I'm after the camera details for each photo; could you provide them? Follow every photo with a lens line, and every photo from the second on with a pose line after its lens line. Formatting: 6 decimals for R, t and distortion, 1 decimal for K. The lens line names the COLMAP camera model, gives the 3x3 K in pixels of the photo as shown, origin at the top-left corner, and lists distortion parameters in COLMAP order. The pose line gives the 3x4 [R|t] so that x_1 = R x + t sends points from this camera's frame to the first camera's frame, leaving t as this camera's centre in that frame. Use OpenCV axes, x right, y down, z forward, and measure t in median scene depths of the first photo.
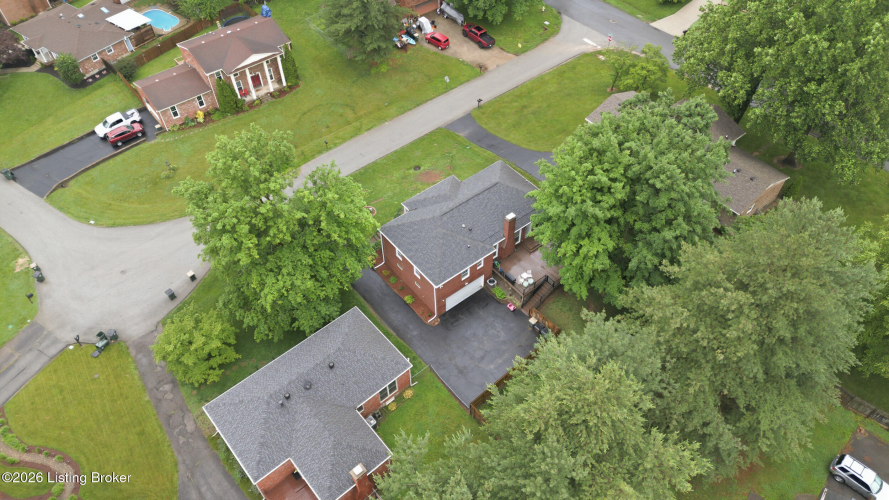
lens RADIAL K [[627.2, 0, 444.5], [0, 627.2, 250.0], [0, 0, 1]] dist [0.069954, -0.073454]
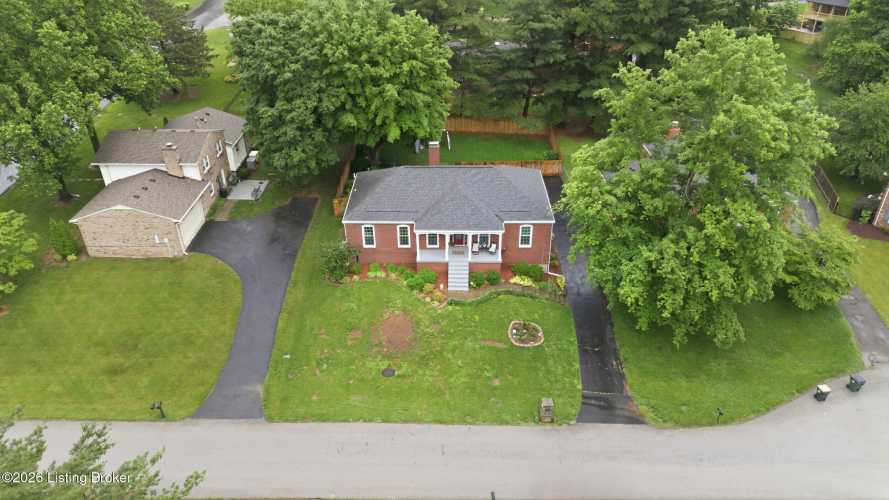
lens RADIAL K [[627.2, 0, 444.5], [0, 627.2, 250.0], [0, 0, 1]] dist [0.069954, -0.073454]
pose [[-0.777913, -0.322127, 0.539523, -0.295043], [0.483710, 0.241071, 0.841373, -0.509522], [-0.401092, 0.915488, -0.031716, 0.760752]]
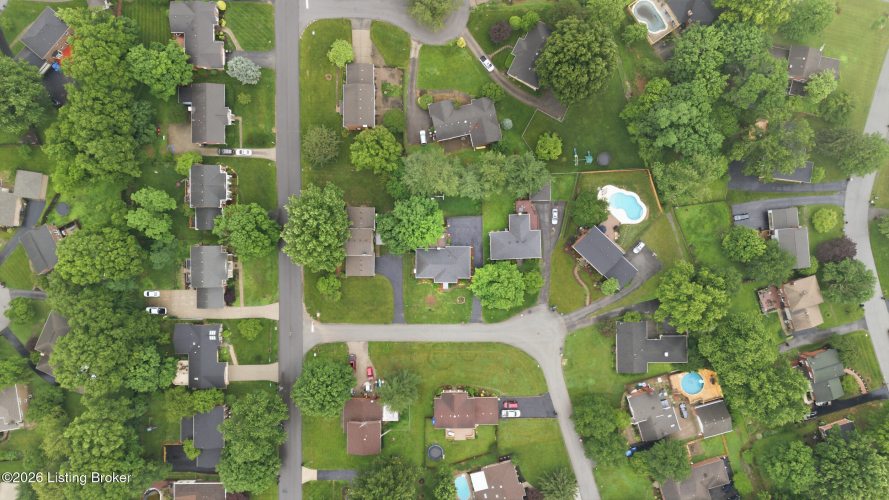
lens RADIAL K [[627.2, 0, 444.5], [0, 627.2, 250.0], [0, 0, 1]] dist [0.069954, -0.073454]
pose [[-0.781833, -0.623417, 0.009382, 0.032008], [0.481964, -0.594753, 0.643412, -1.346275], [-0.395534, 0.507562, 0.765463, -0.920385]]
